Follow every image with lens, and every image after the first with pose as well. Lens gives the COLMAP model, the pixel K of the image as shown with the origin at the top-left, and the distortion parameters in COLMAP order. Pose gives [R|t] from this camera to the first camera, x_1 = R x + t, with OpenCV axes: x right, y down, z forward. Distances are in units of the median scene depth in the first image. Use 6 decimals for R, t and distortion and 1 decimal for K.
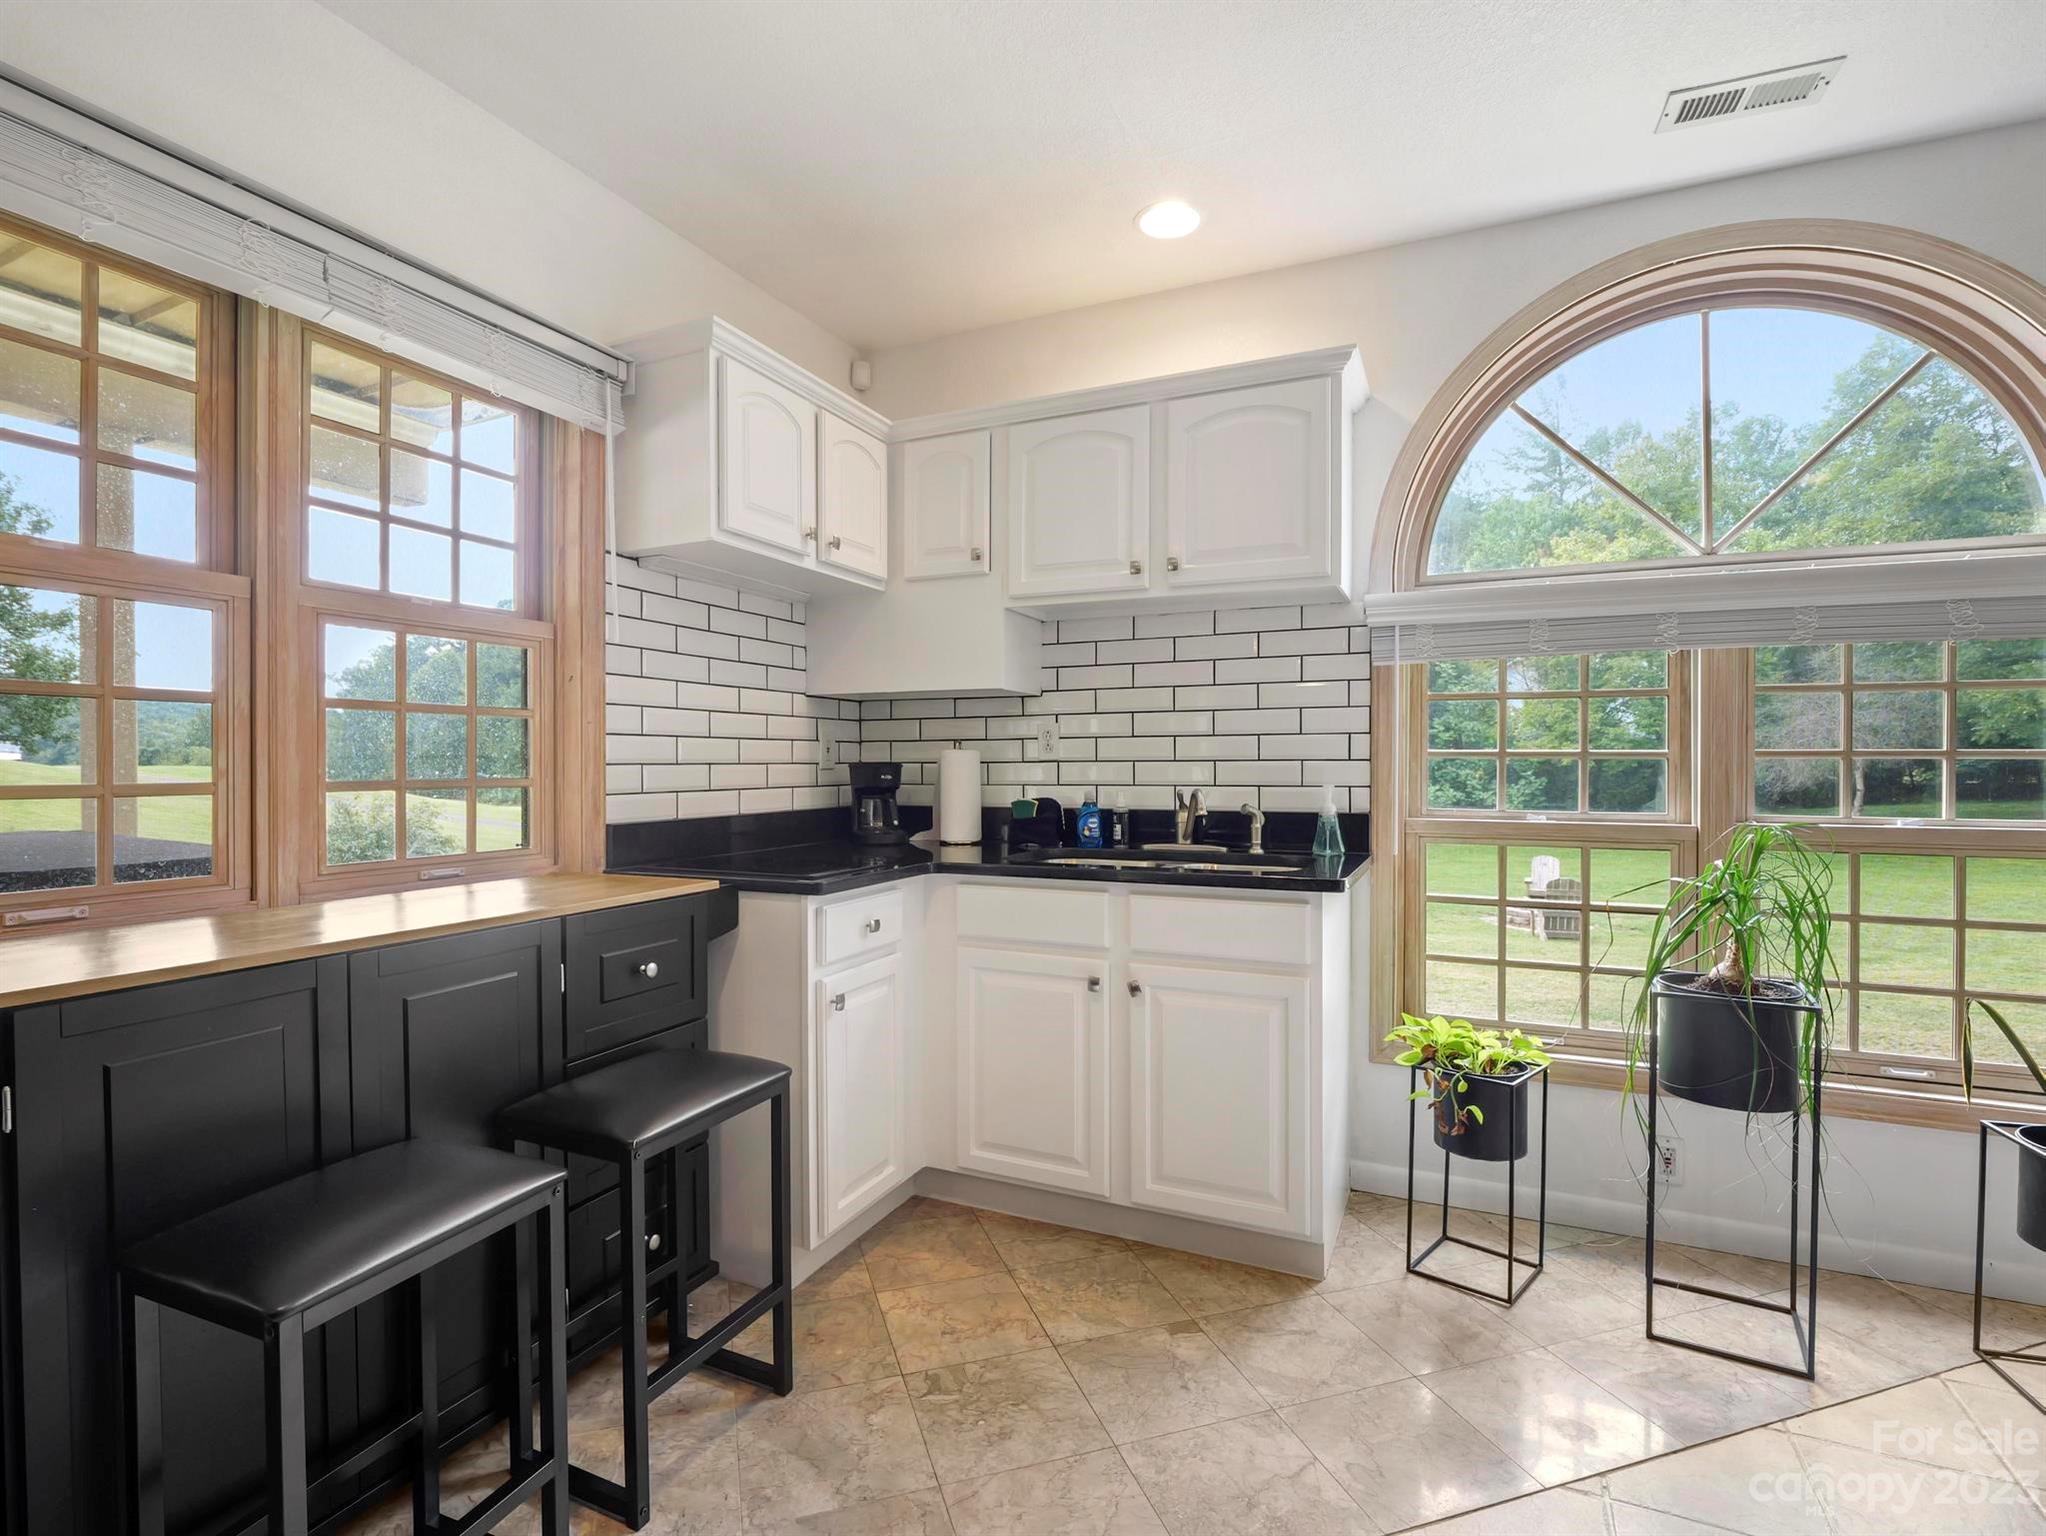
lens RADIAL K [[993.0, 0, 1019.2], [0, 993.0, 756.8], [0, 0, 1]] dist [-0.012705, -0.000042]
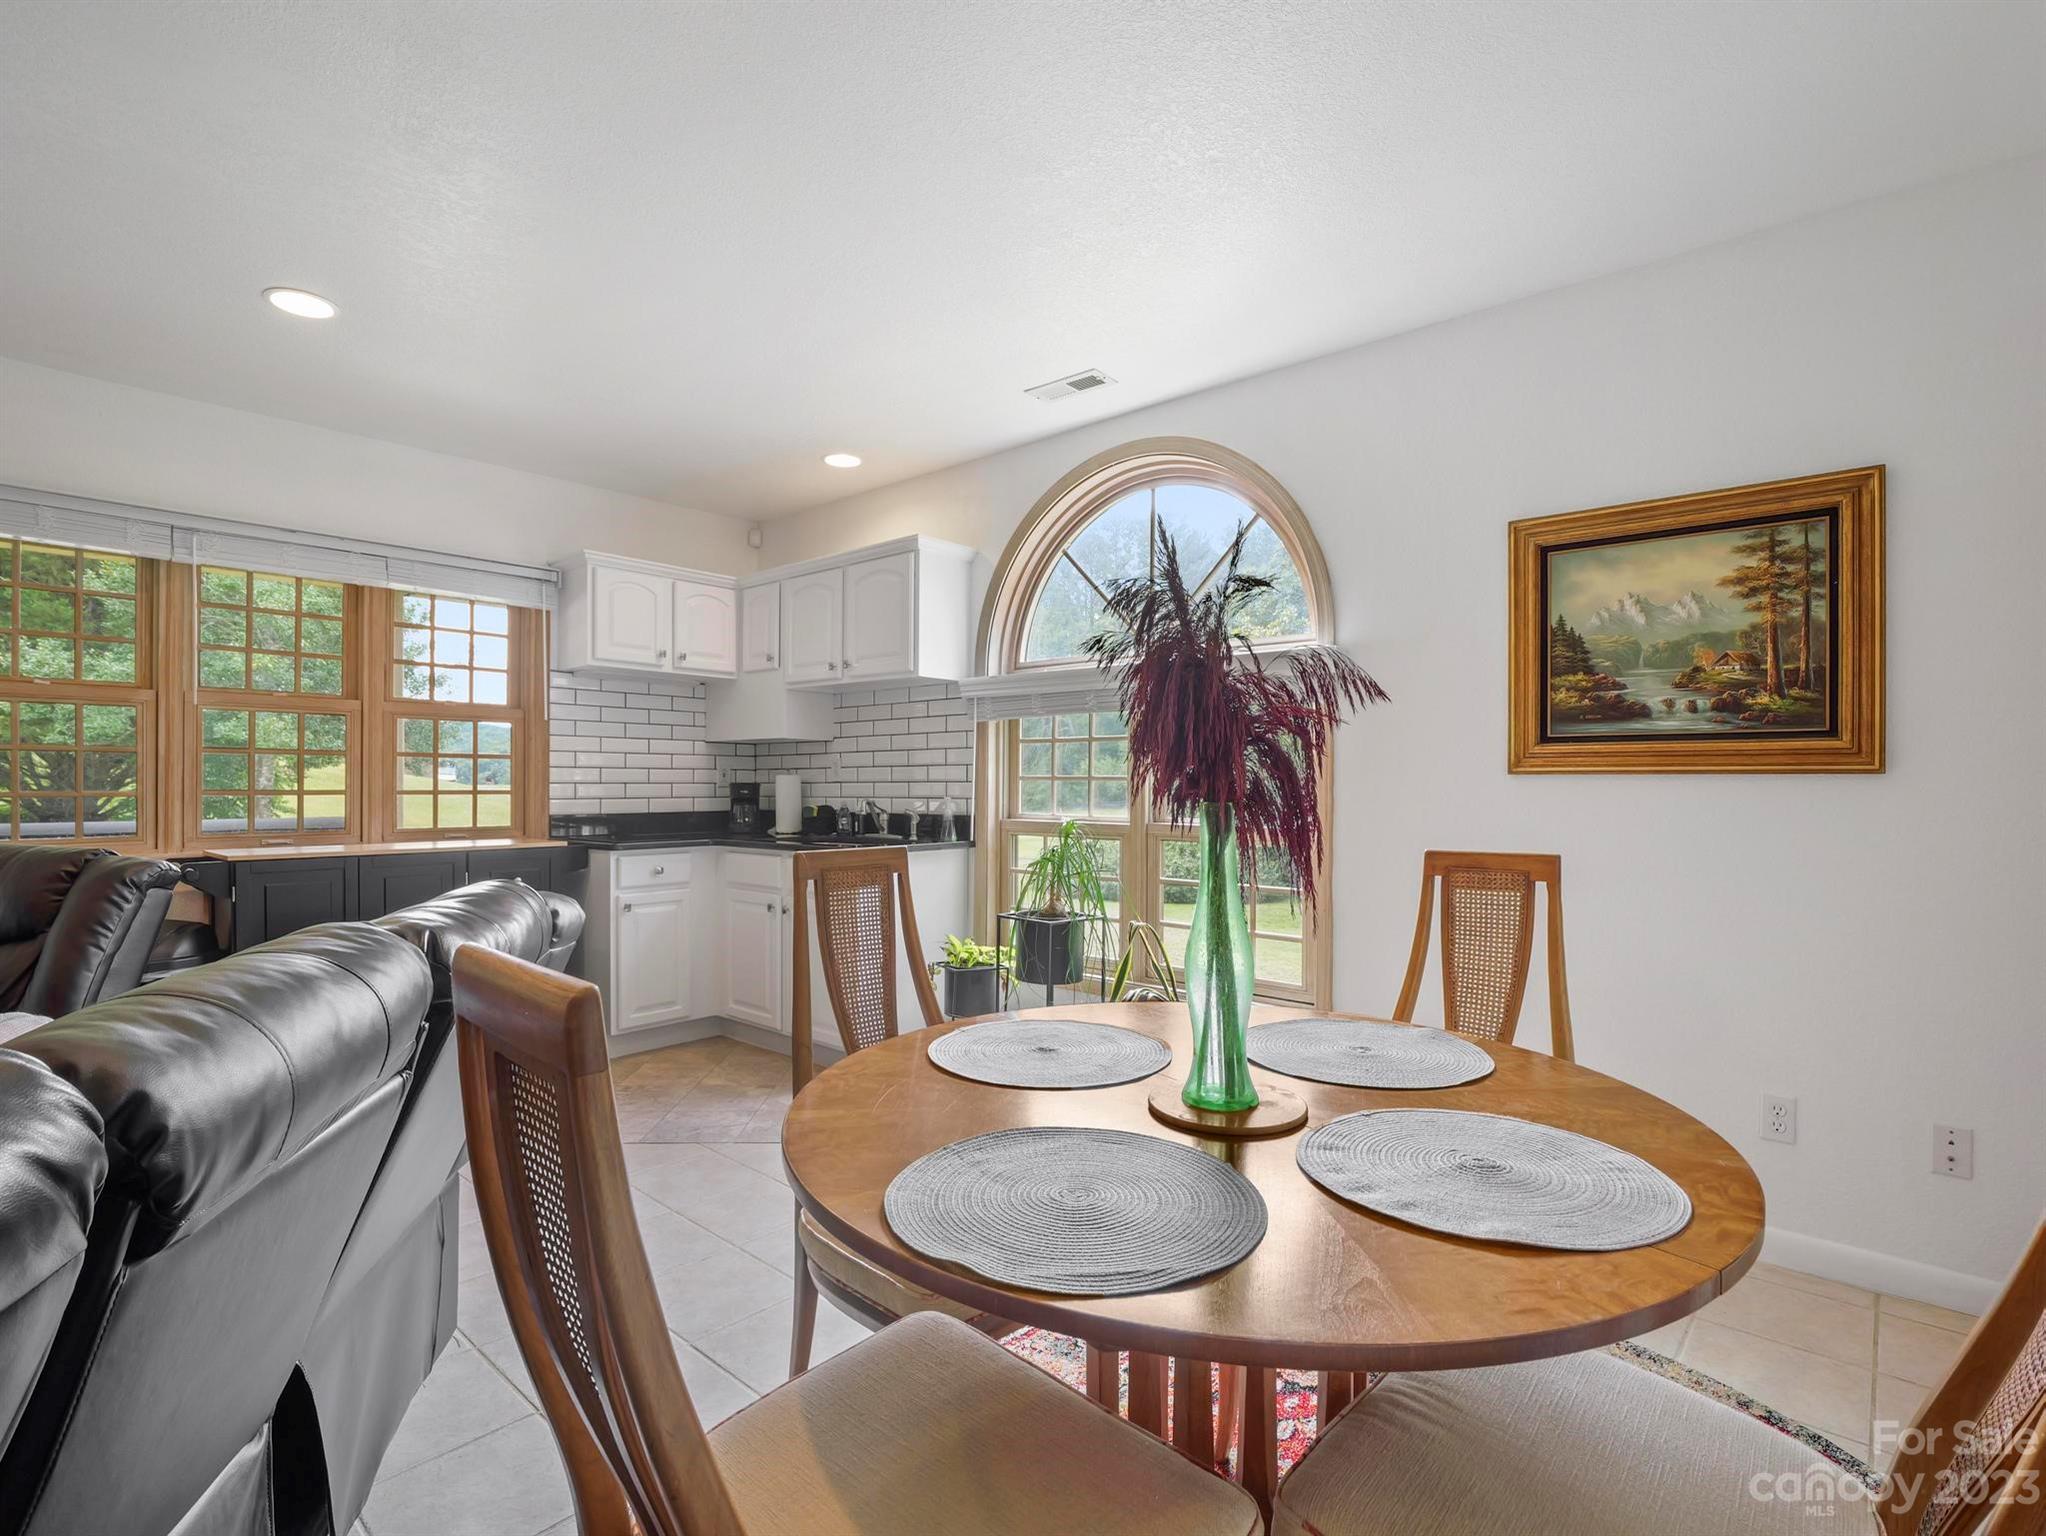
lens RADIAL K [[993.0, 0, 1023.3], [0, 993.0, 771.8], [0, 0, 1]] dist [-0.012705, -0.000042]
pose [[0.958448, -0.000870, -0.285265, 0.866539], [-0.001217, 0.999974, -0.007136, -0.001328], [0.285263, 0.007186, 0.958422, -0.487057]]
